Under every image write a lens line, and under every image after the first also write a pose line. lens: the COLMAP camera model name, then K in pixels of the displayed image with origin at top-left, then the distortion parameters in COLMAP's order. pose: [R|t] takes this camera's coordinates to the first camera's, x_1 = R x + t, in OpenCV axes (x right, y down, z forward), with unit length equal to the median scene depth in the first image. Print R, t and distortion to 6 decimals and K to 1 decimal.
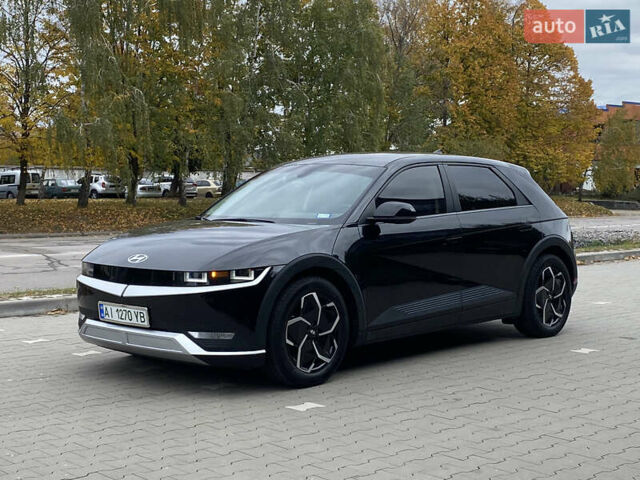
lens RADIAL K [[990.2, 0, 320.0], [0, 990.2, 240.0], [0, 0, 1]] dist [0.127643, 0.042972]
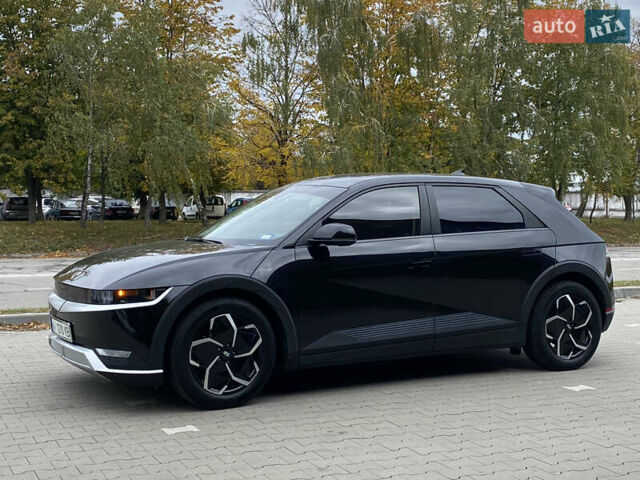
lens RADIAL K [[915.2, 0, 320.0], [0, 915.2, 240.0], [0, 0, 1]] dist [0.127392, -0.098973]
pose [[0.956160, 0.012570, -0.292575, 0.319491], [-0.018215, 0.999697, -0.016580, -0.006897], [0.292278, 0.021182, 0.956099, 0.133117]]
